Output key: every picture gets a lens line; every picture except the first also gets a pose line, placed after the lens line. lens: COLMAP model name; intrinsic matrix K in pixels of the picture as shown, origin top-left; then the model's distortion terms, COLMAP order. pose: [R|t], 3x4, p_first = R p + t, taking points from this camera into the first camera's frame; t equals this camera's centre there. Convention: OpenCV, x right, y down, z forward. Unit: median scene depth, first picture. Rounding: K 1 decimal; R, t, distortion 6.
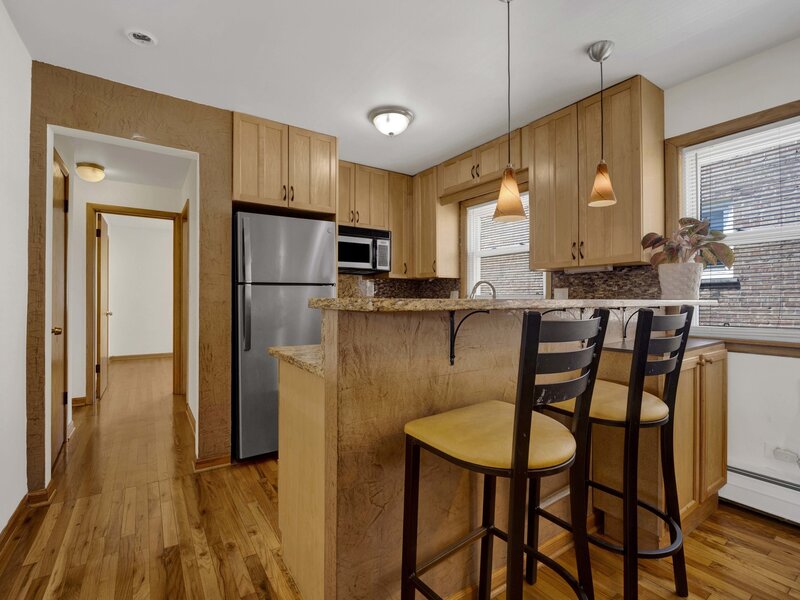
lens RADIAL K [[380.5, 0, 393.5], [0, 380.5, 300.0], [0, 0, 1]] dist [-0.015912, -0.000980]
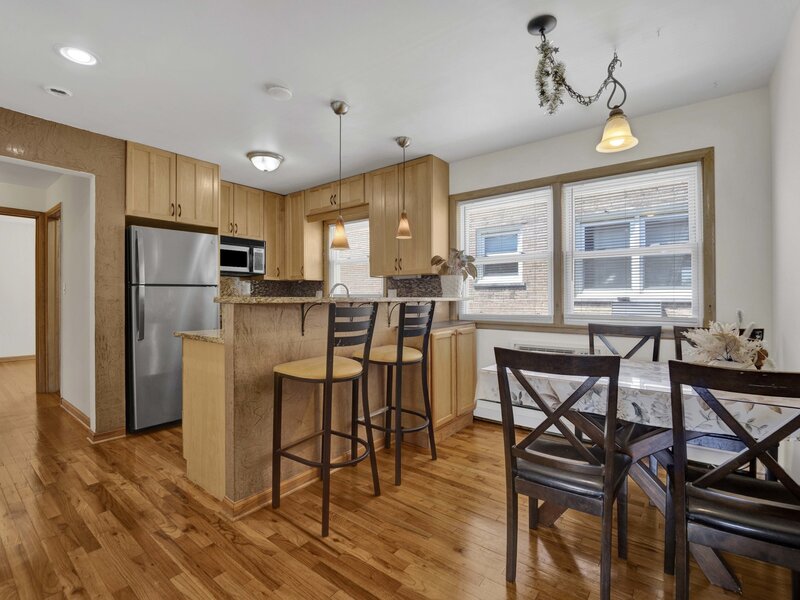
lens RADIAL K [[380.5, 0, 393.5], [0, 380.5, 300.0], [0, 0, 1]] dist [-0.015912, -0.000980]
pose [[0.950419, -0.004363, 0.310941, 0.005116], [0.002846, 0.999982, 0.005333, 0.000438], [-0.310959, -0.004184, 0.950414, -0.389923]]
